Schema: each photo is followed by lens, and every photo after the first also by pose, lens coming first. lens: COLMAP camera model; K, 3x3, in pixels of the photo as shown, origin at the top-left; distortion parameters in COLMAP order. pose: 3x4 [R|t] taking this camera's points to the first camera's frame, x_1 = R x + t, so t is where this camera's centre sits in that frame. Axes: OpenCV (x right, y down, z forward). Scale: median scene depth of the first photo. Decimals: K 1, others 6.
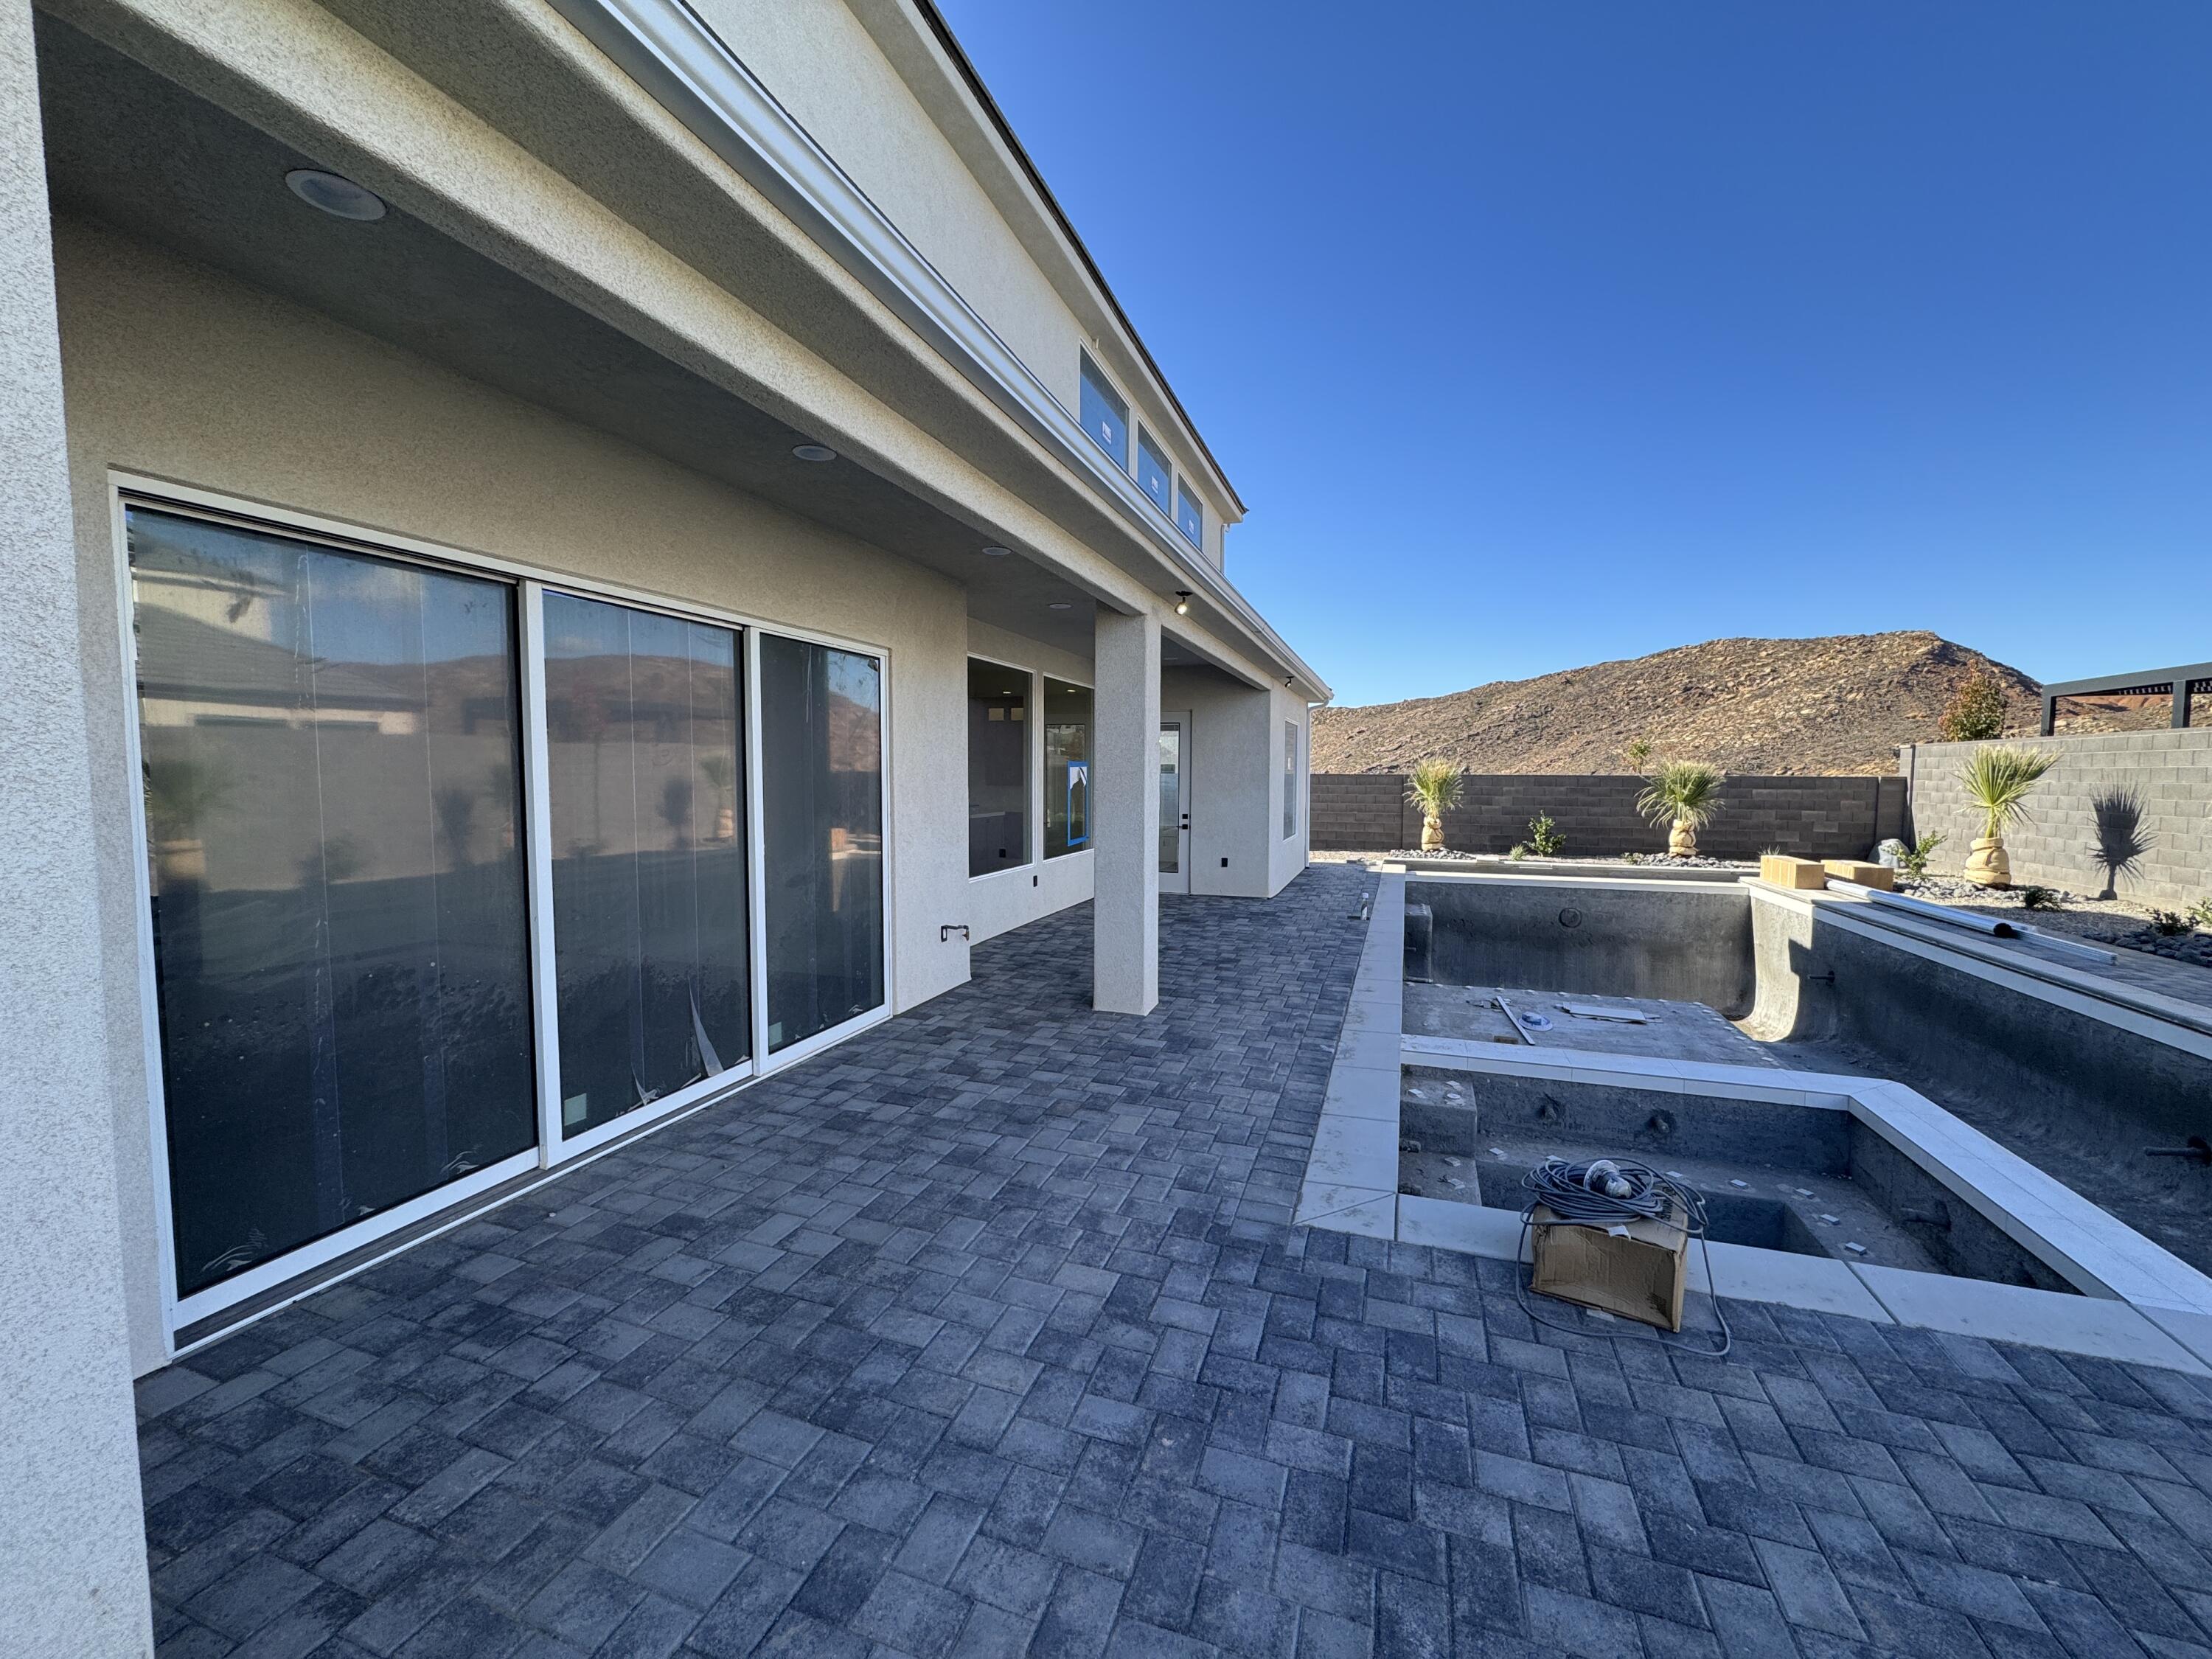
lens RADIAL K [[877.6, 0, 1105.7], [0, 877.6, 825.4], [0, 0, 1]] dist [-0.003378, 0.000774]
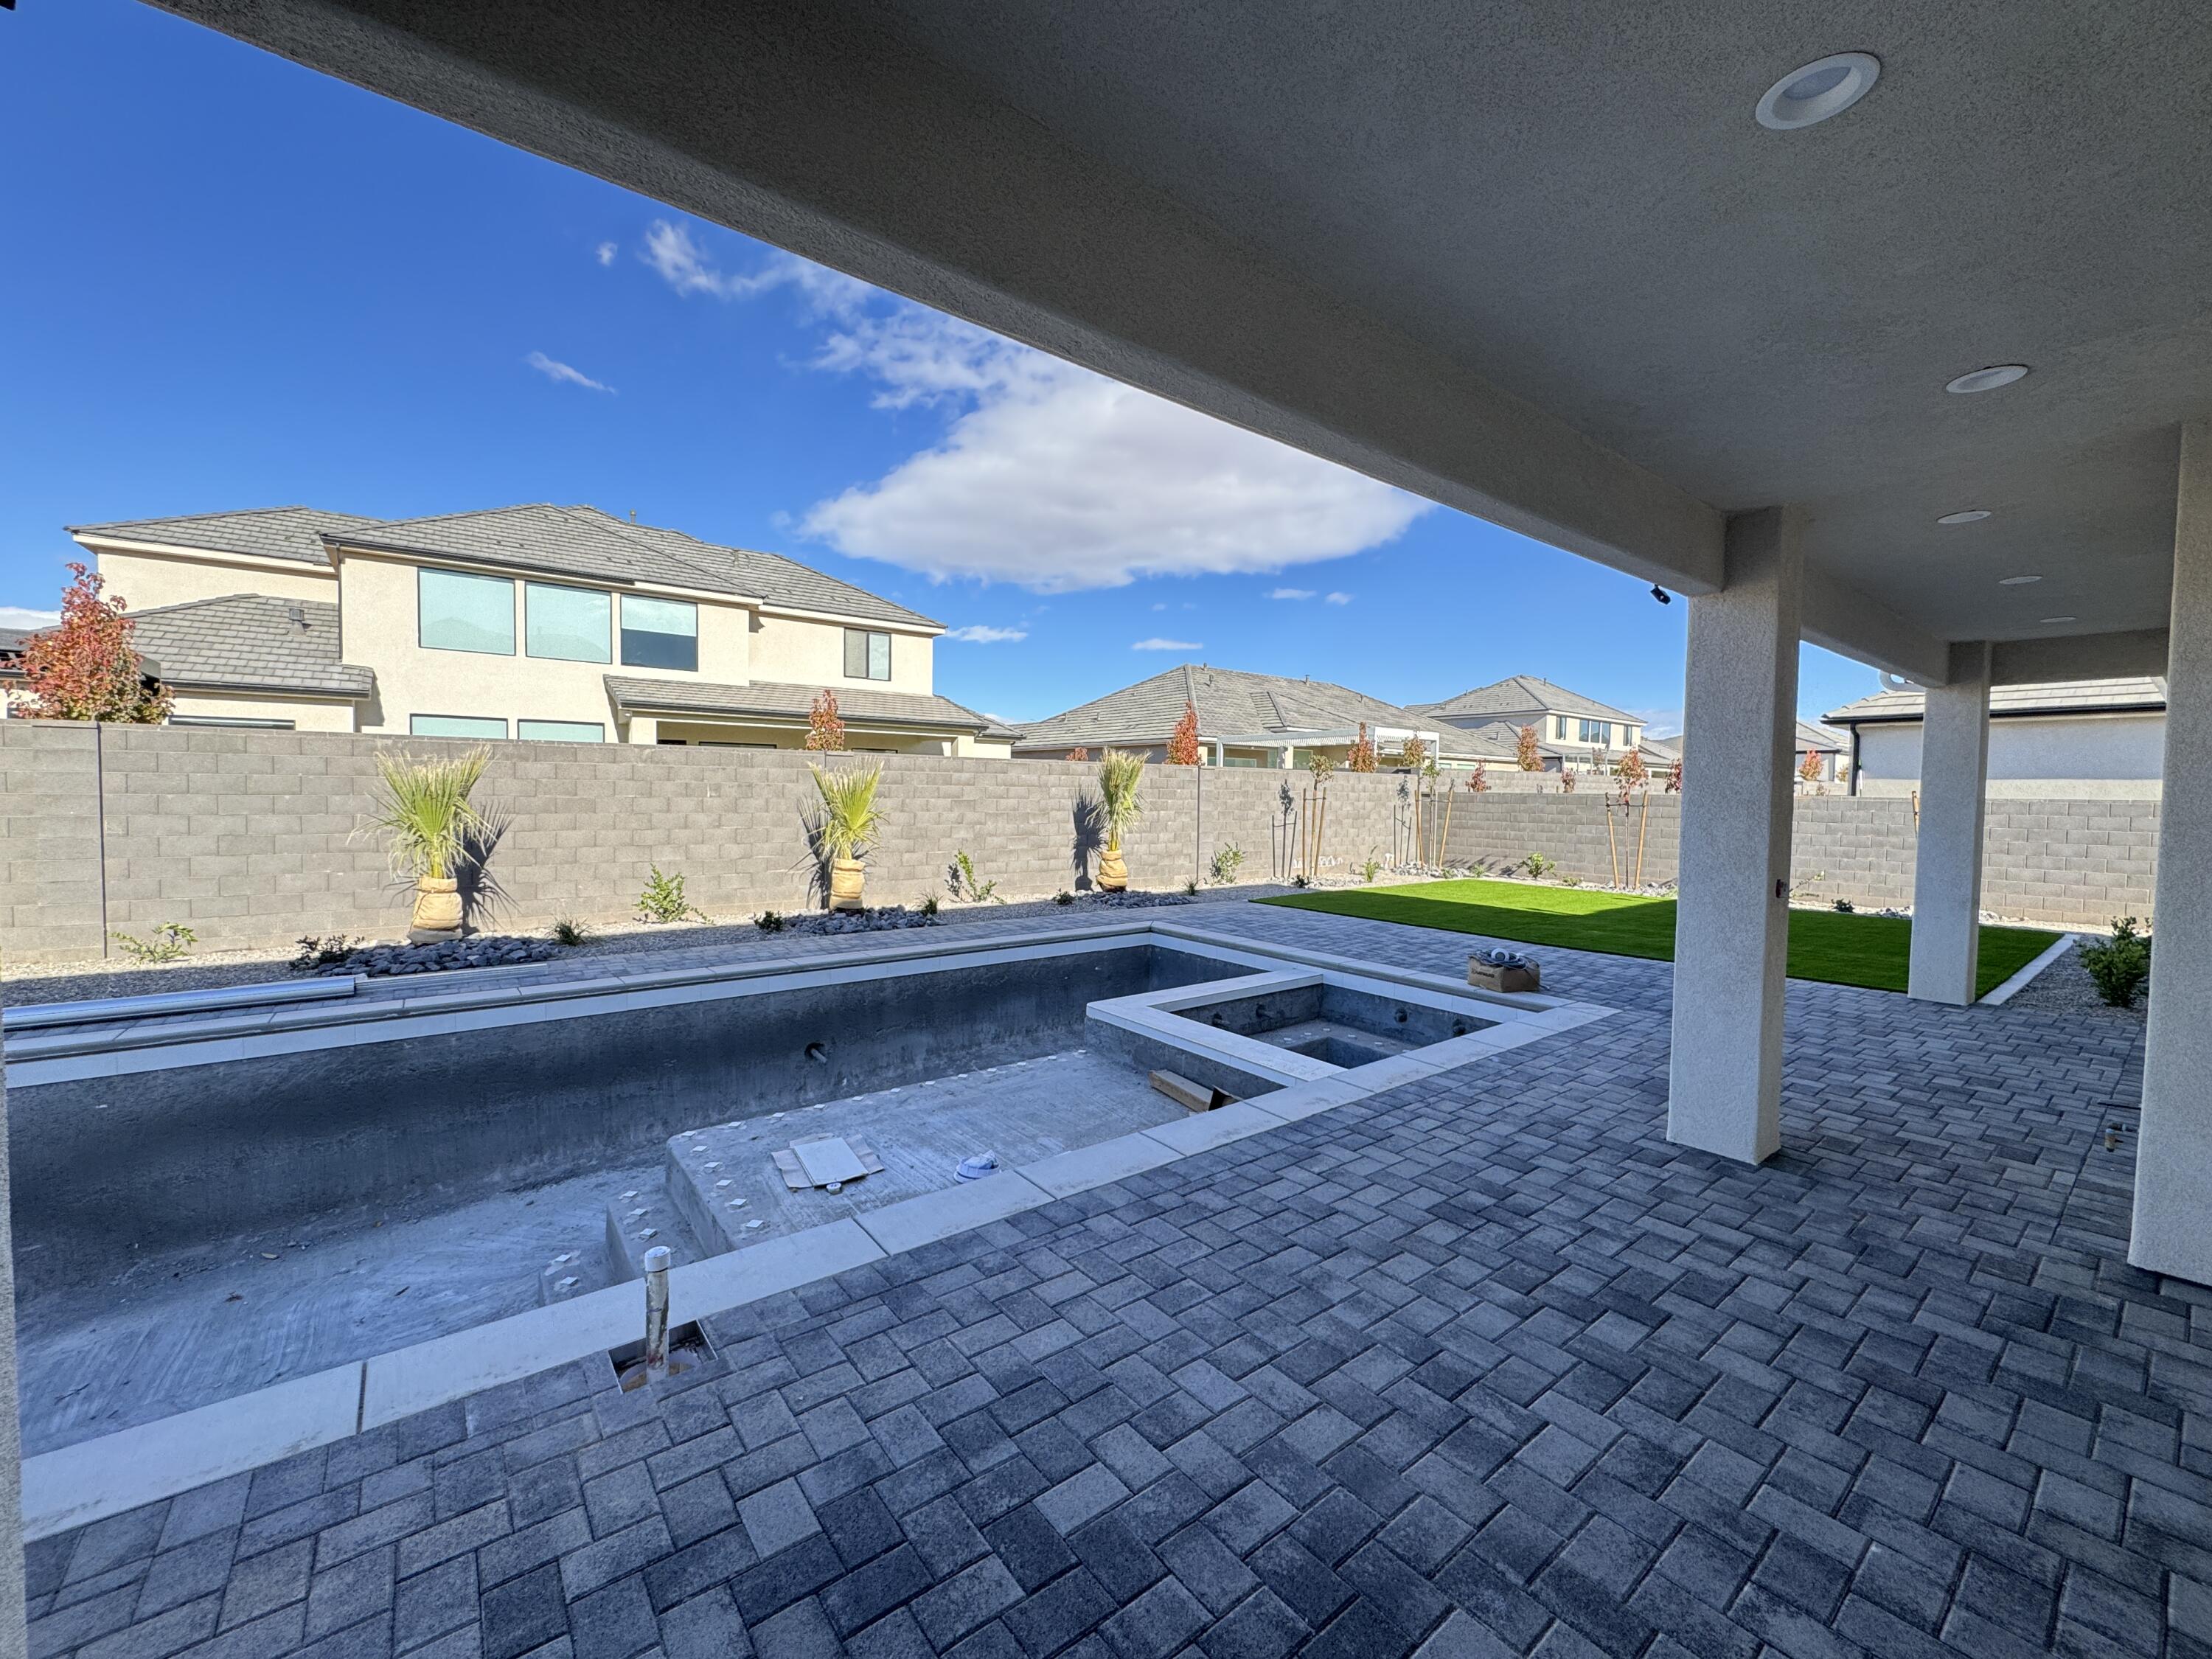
lens RADIAL K [[877.6, 0, 1105.7], [0, 877.6, 825.4], [0, 0, 1]] dist [-0.003378, 0.000774]
pose [[-0.834806, -0.035877, 0.549374, 0.068272], [0.017674, 0.995614, 0.091875, -0.138330], [-0.550260, 0.086408, -0.830510, 2.099995]]
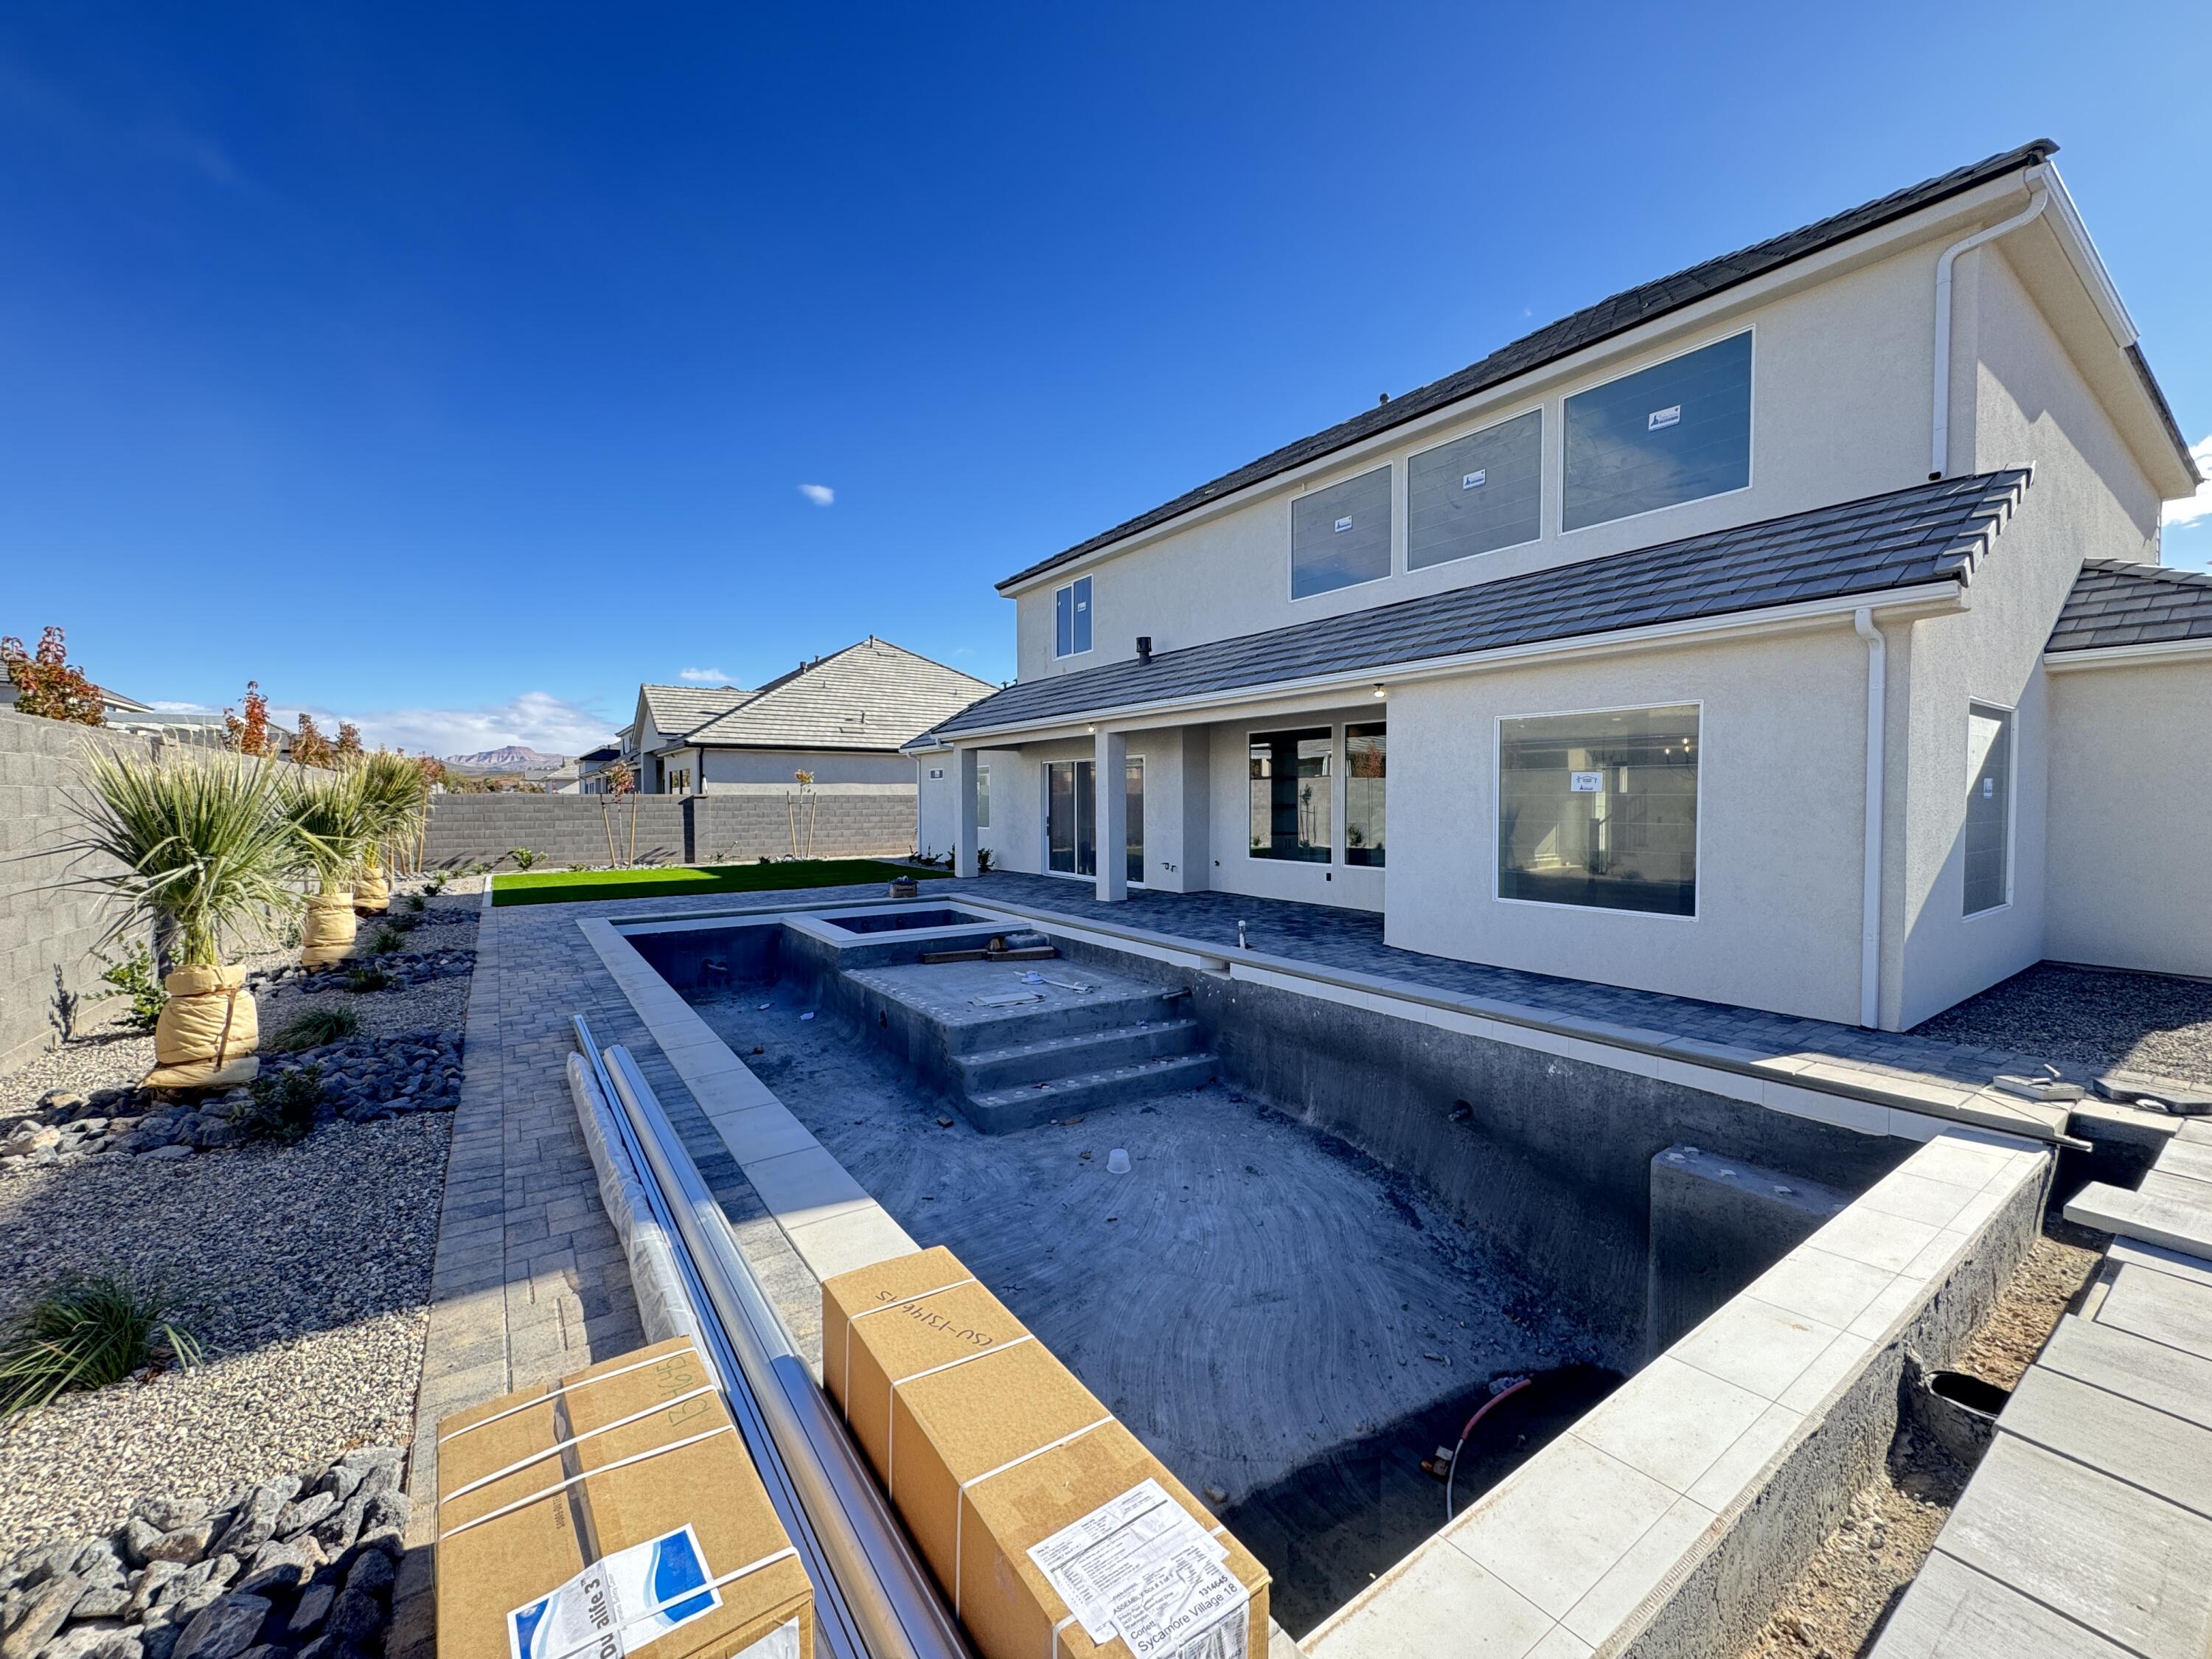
lens RADIAL K [[877.6, 0, 1105.7], [0, 877.6, 825.4], [0, 0, 1]] dist [-0.003378, 0.000774]
pose [[-0.589572, 0.021402, -0.807432, 0.690873], [-0.049129, 0.996848, 0.062296, -0.141961], [0.806220, 0.076396, -0.586662, 2.271796]]
